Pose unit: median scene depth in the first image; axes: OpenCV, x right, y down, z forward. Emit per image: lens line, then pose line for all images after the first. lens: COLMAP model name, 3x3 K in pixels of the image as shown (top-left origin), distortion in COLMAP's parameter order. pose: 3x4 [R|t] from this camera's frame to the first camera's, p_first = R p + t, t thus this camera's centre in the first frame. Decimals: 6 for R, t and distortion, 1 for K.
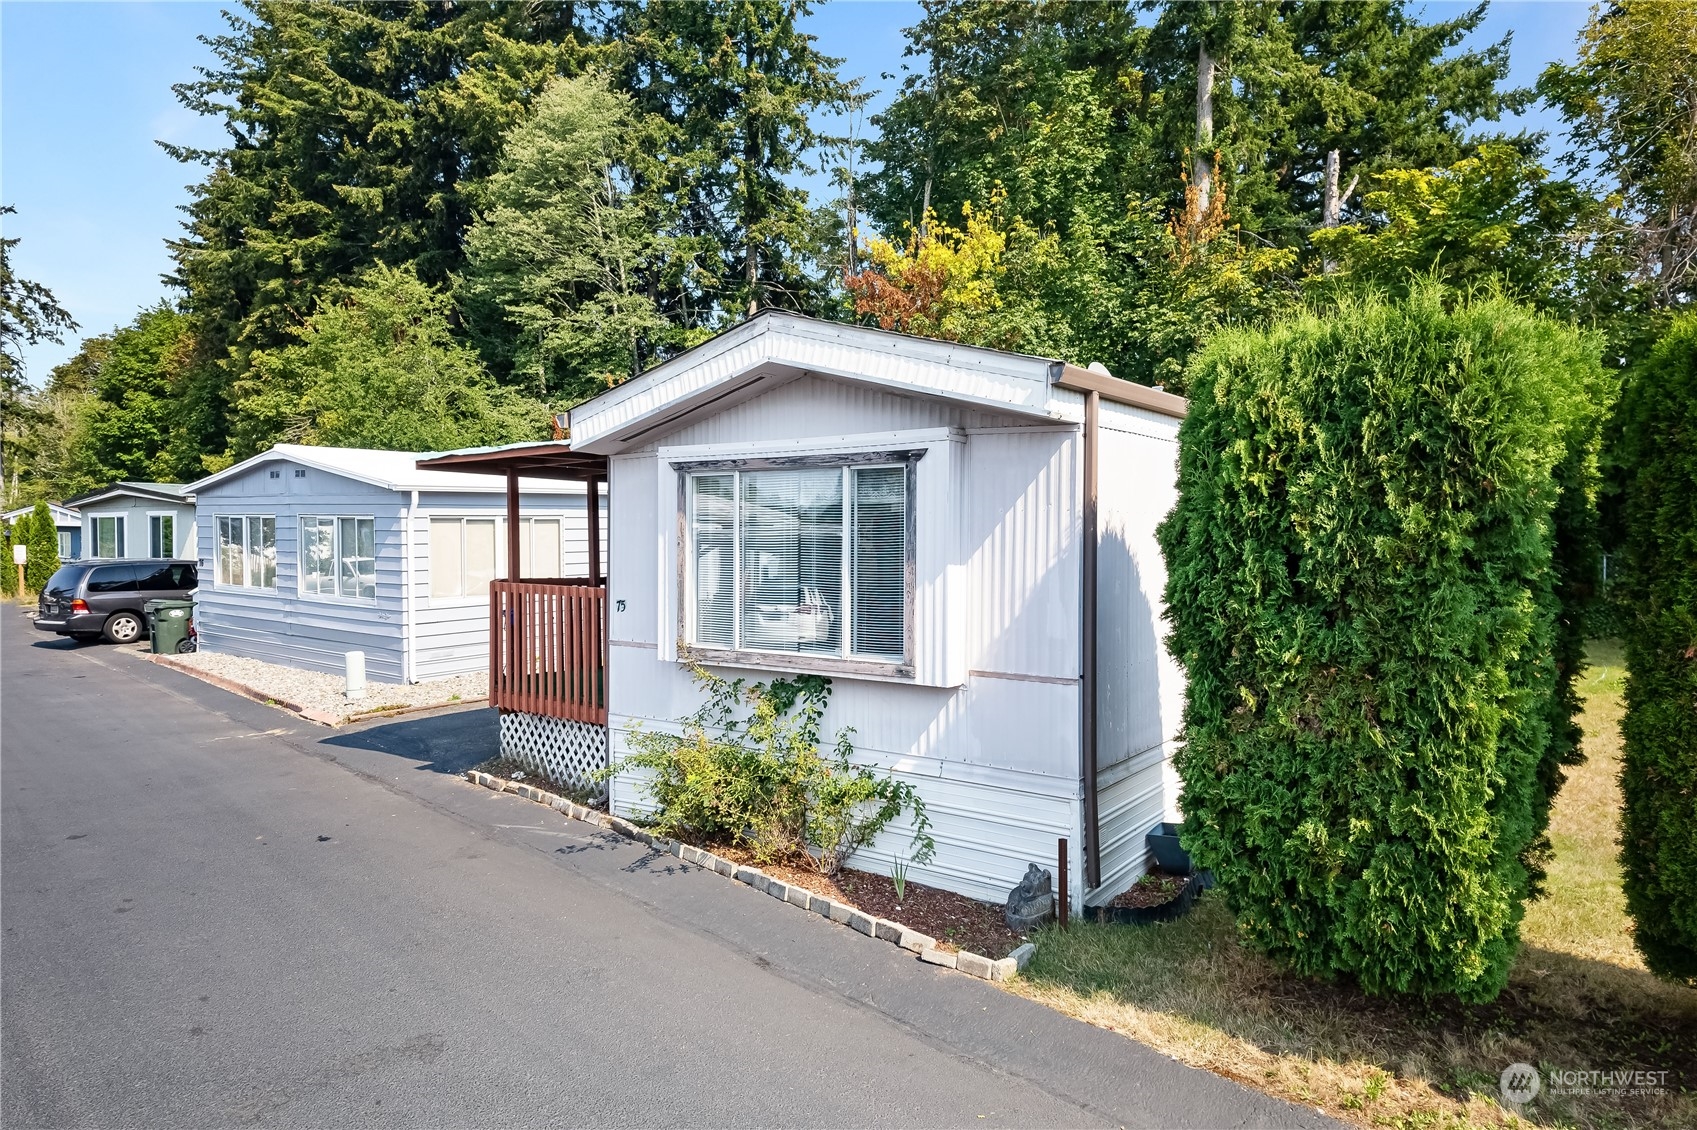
lens RADIAL K [[1037.8, 0, 848.5], [0, 1037.8, 565.0], [0, 0, 1]] dist [0.064489, -0.034945]
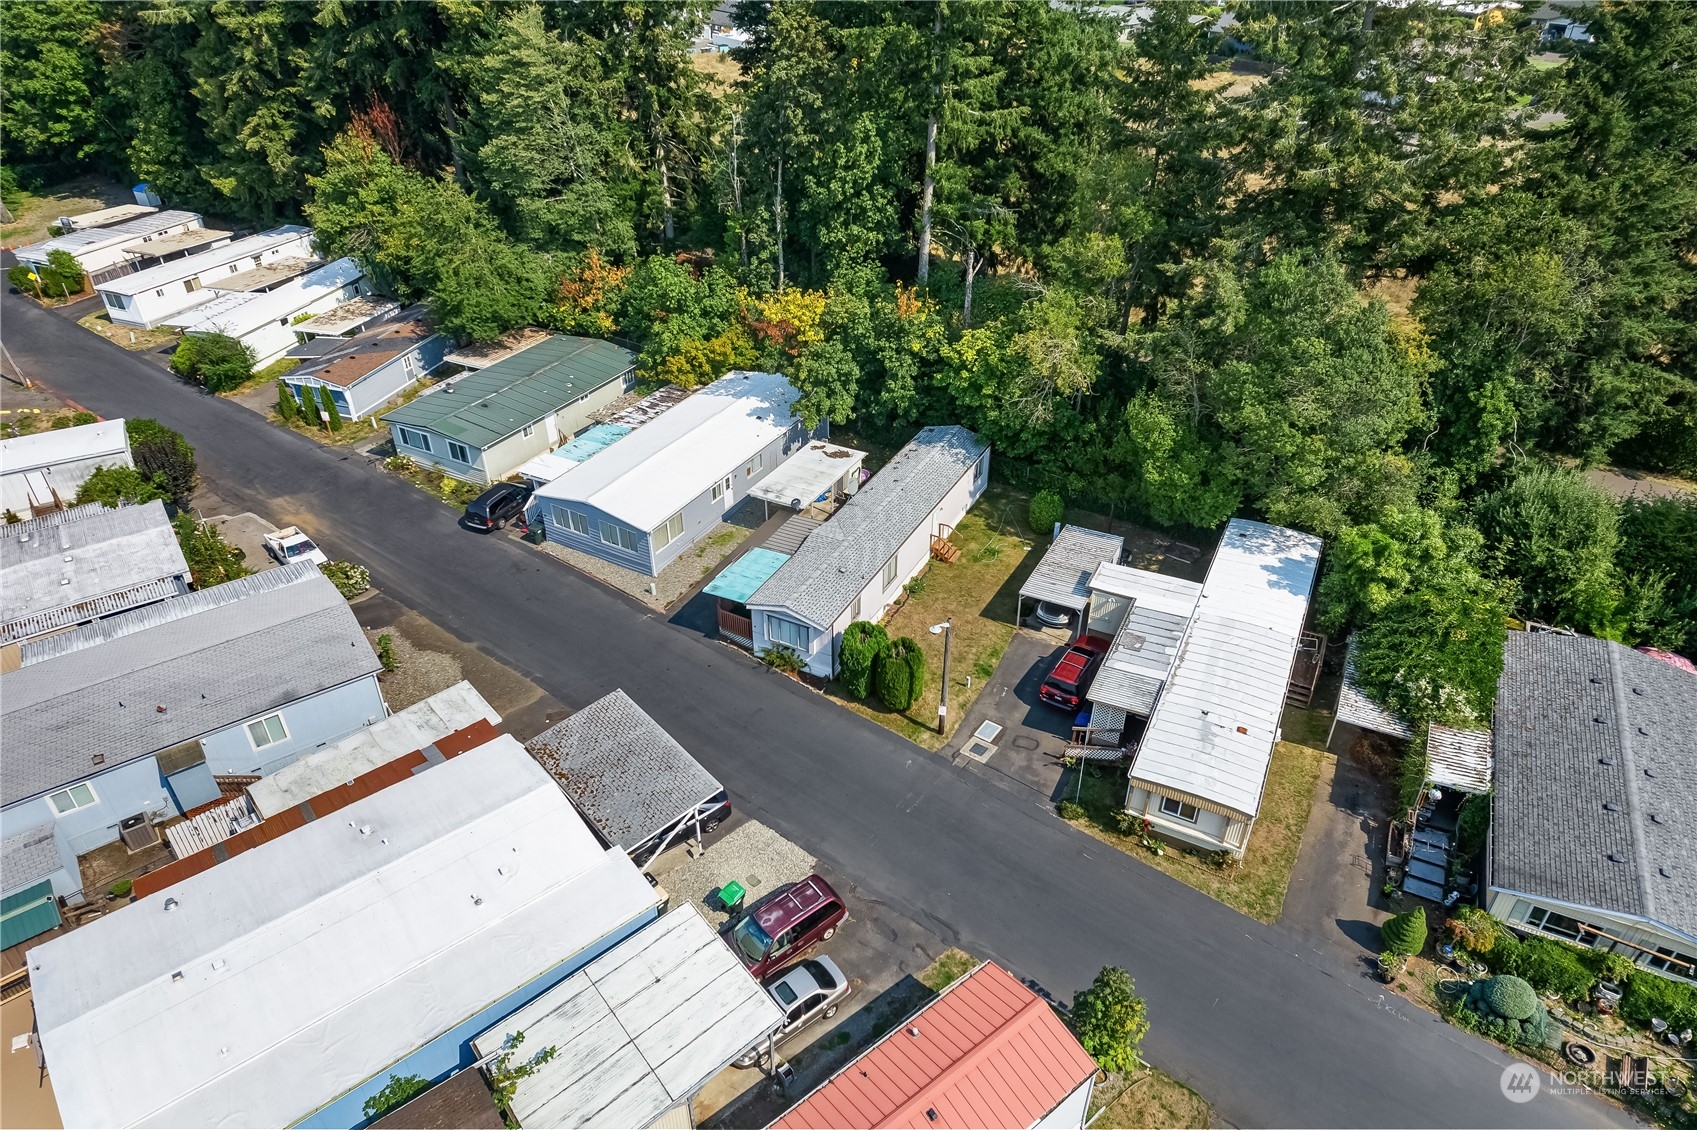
lens RADIAL K [[1034.2, 0, 851.5], [0, 1034.2, 558.9], [0, 0, 1]] dist [0.077275, -0.046906]
pose [[0.987409, -0.087113, 0.132040, -0.079958], [0.001239, 0.838938, 0.544226, -0.640020], [-0.158183, -0.537210, 0.828483, -0.679219]]
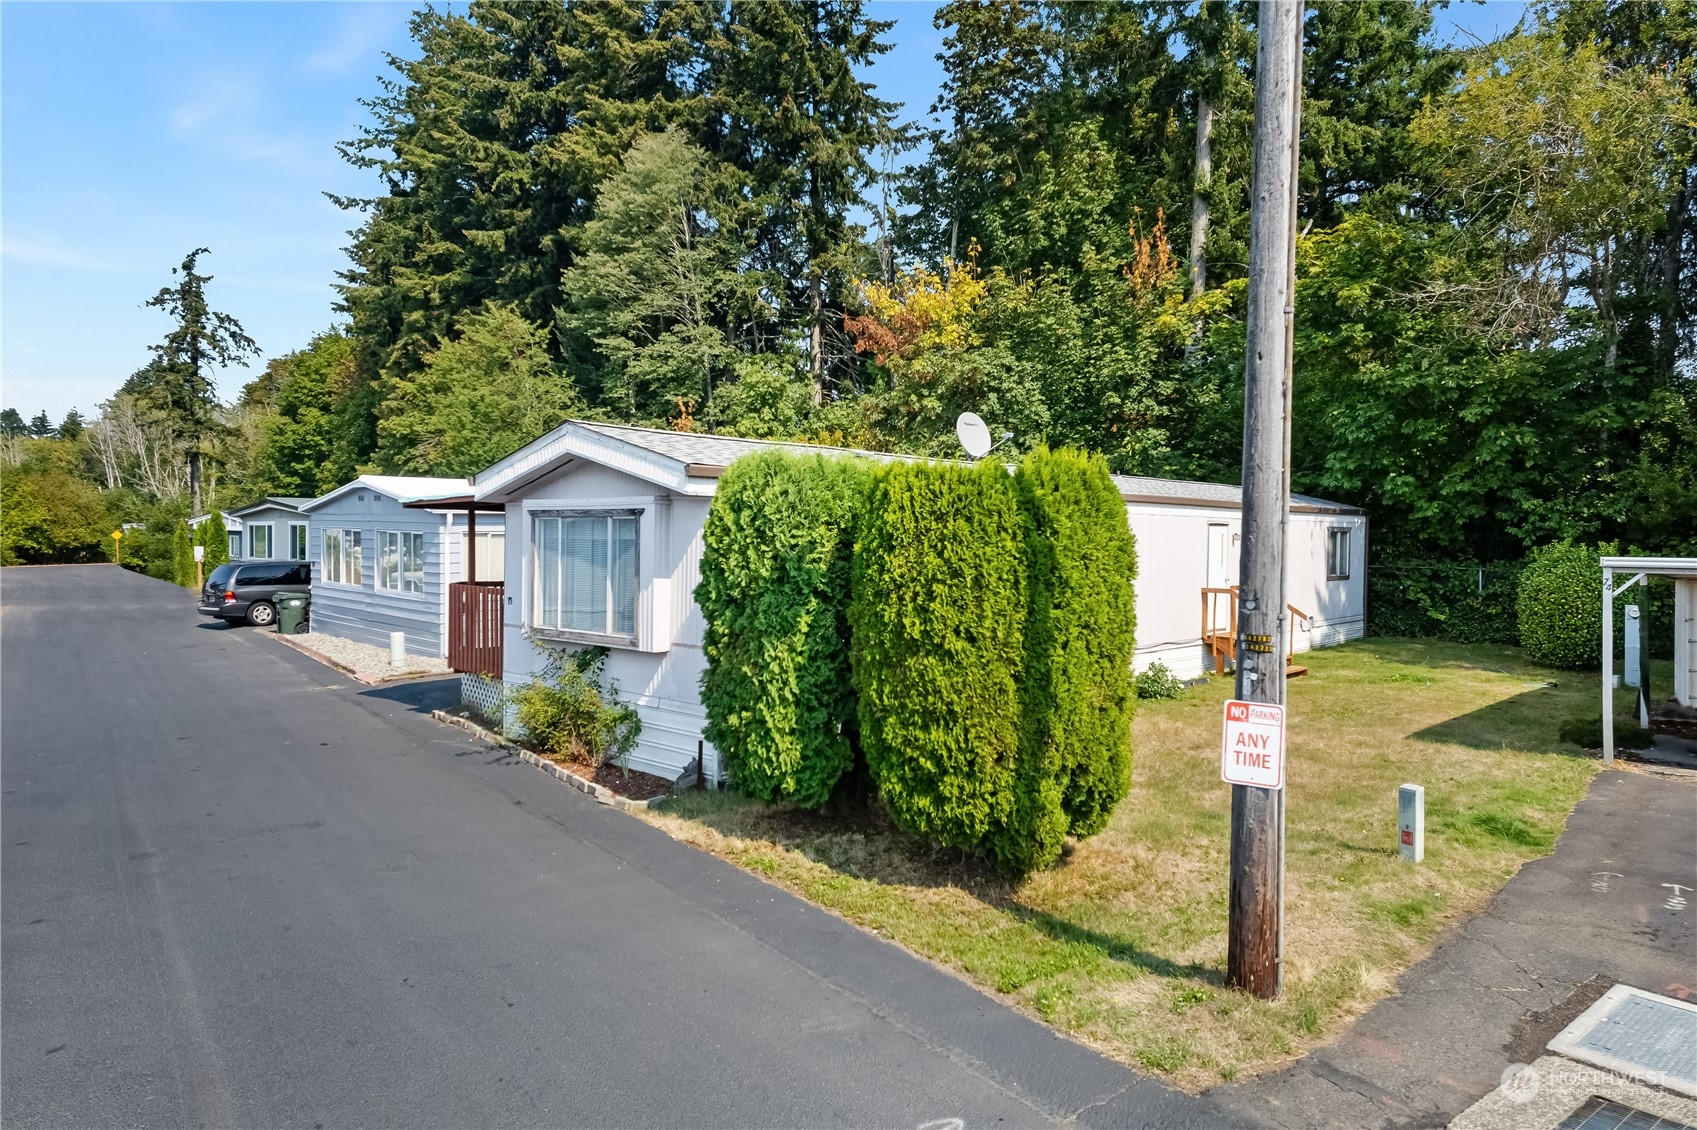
lens RADIAL K [[1034.2, 0, 851.5], [0, 1034.2, 558.9], [0, 0, 1]] dist [0.077275, -0.046906]
pose [[0.992413, 0.008657, -0.122644, 0.089668], [-0.009350, 0.999943, -0.005073, -0.003777], [0.122593, 0.006181, 0.992438, -0.089173]]
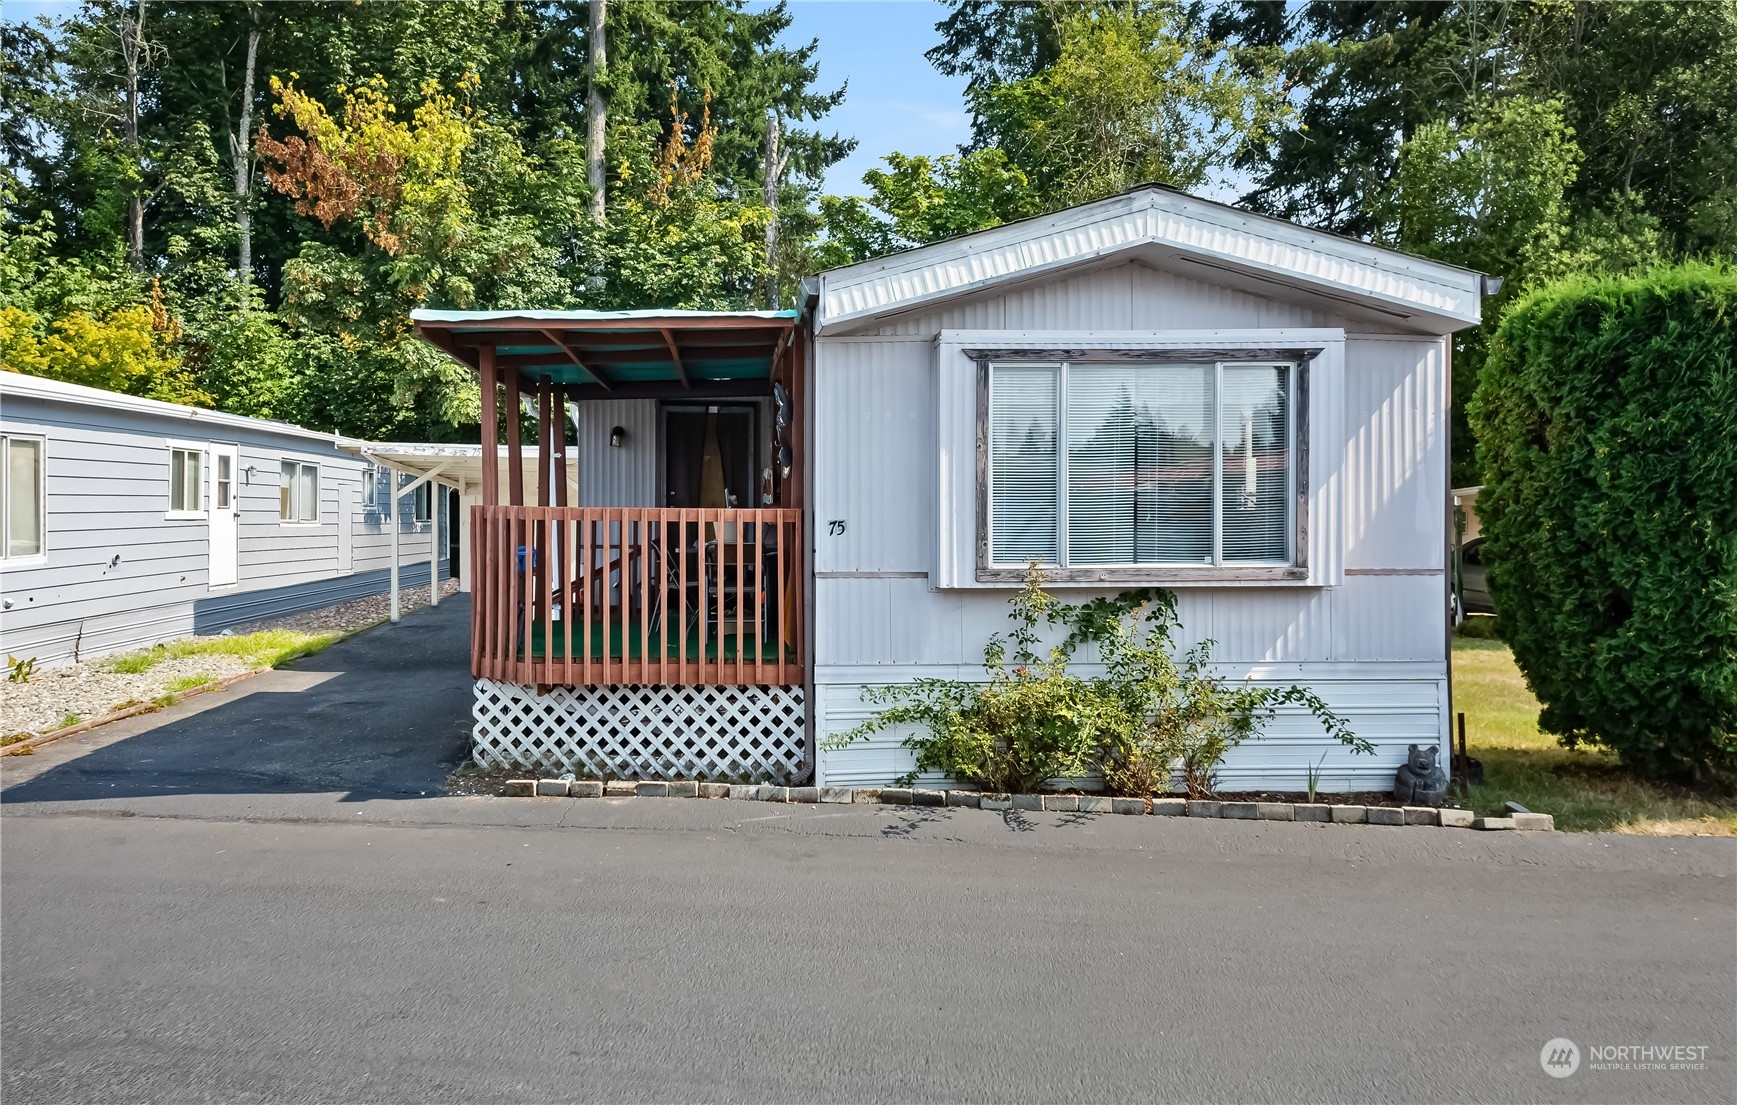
lens RADIAL K [[1216.8, 0, 801.3], [0, 1216.8, 543.6], [0, 0, 1]] dist [0.072107, -0.000706]
pose [[0.775651, -0.011531, 0.631056, -0.157075], [0.020539, 0.999765, -0.006976, 0.010877], [-0.630827, 0.018372, 0.775706, 0.057852]]
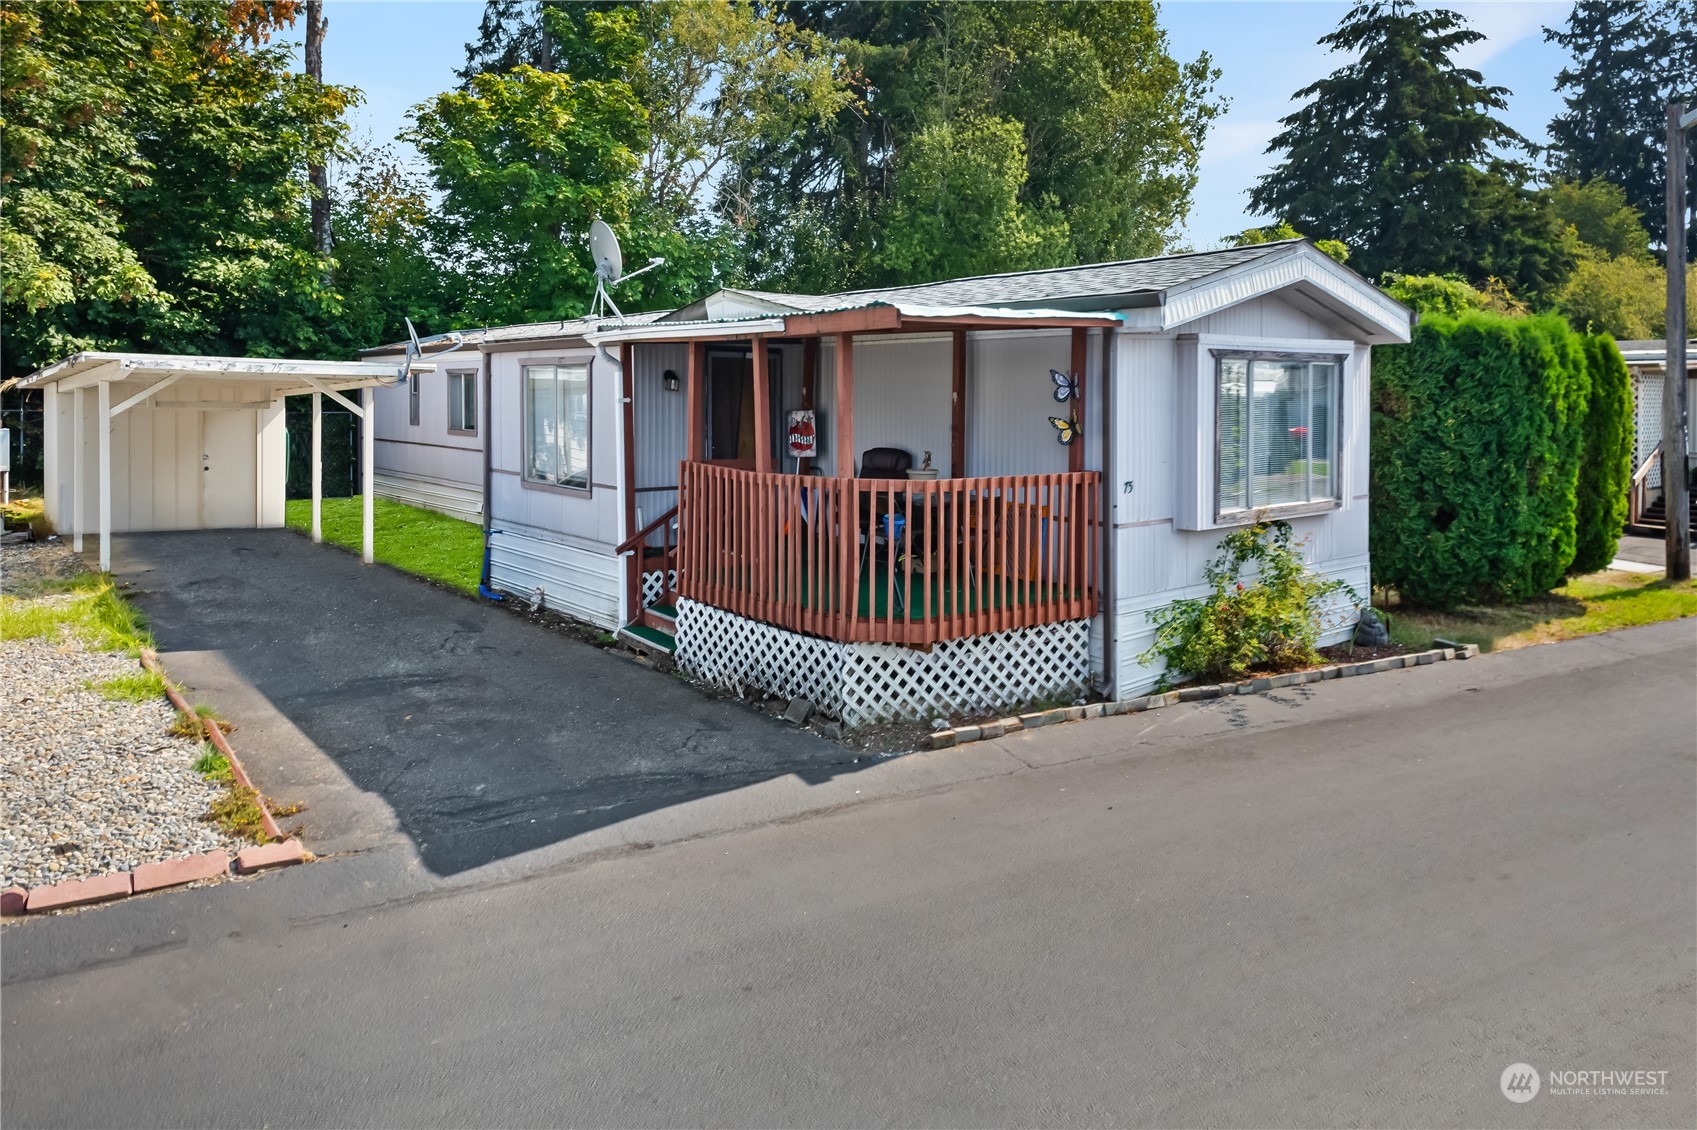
lens RADIAL K [[1111.8, 0, 849.1], [0, 1111.8, 440.2], [0, 0, 1]] dist [0.066215, -0.000059]
pose [[0.253236, -0.040397, 0.966561, -0.248832], [0.029068, 0.998994, 0.034137, -0.009326], [-0.966968, 0.019451, 0.254156, 0.188624]]
